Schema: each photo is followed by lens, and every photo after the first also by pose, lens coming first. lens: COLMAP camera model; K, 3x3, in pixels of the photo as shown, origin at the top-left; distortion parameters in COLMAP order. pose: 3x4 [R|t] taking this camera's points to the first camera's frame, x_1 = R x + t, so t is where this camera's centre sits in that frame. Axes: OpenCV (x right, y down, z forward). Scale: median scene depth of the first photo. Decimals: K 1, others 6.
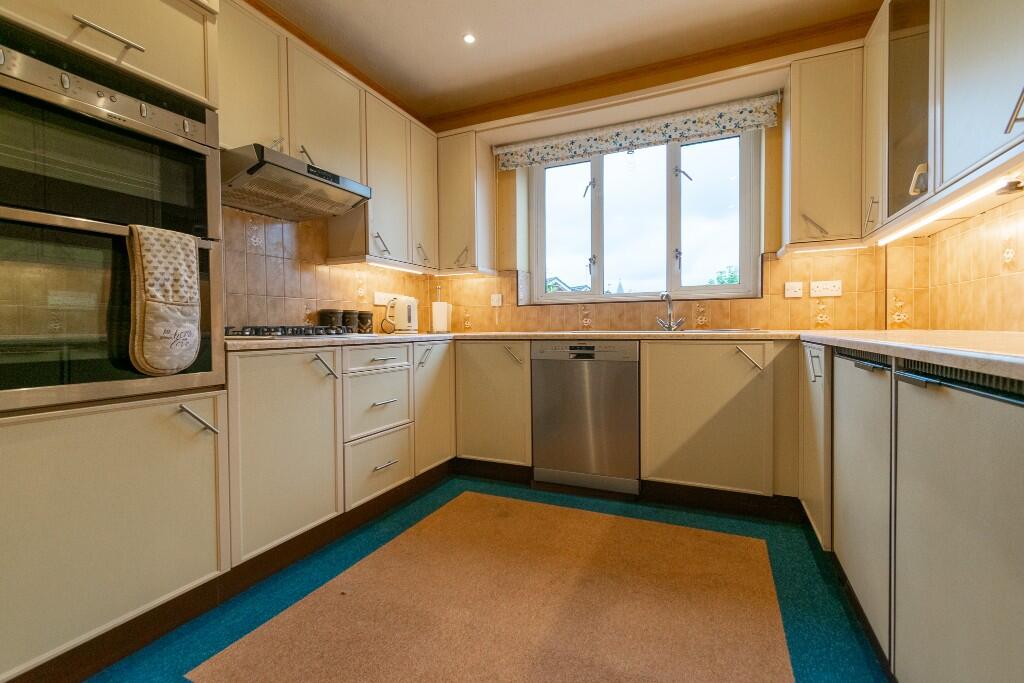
lens RADIAL K [[453.7, 0, 512.2], [0, 453.7, 336.4], [0, 0, 1]] dist [0.002725, 0.000151]
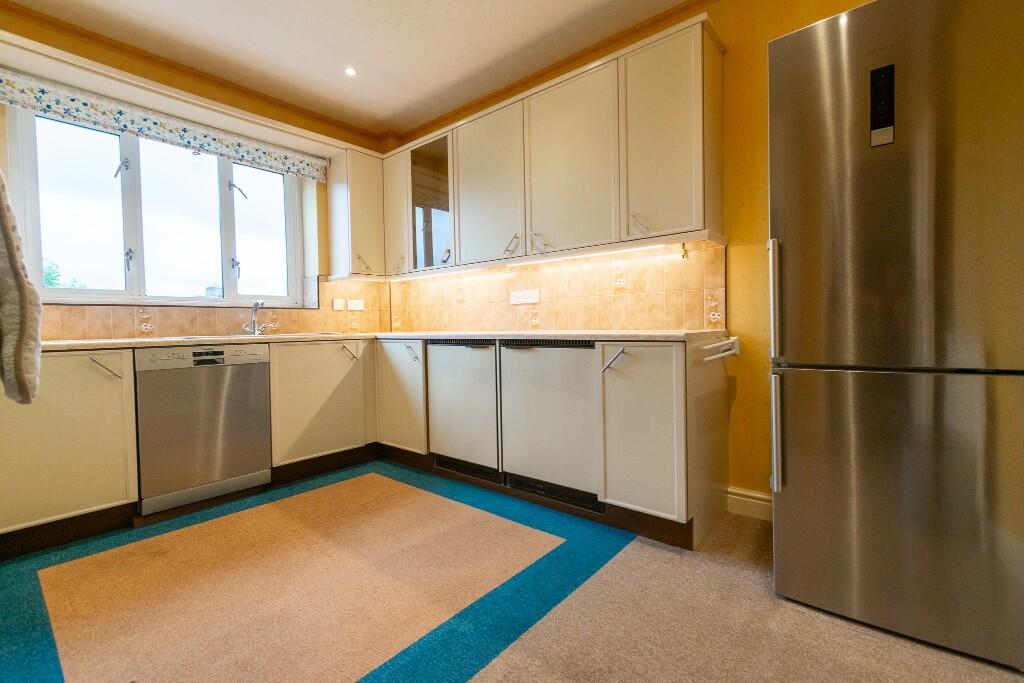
lens RADIAL K [[453.7, 0, 511.9], [0, 453.7, 338.5], [0, 0, 1]] dist [0.002725, 0.000151]
pose [[0.267961, -0.019891, 0.963224, -0.597838], [0.035843, 0.999301, 0.010665, 0.006573], [-0.962763, 0.031667, 0.268487, 0.115393]]
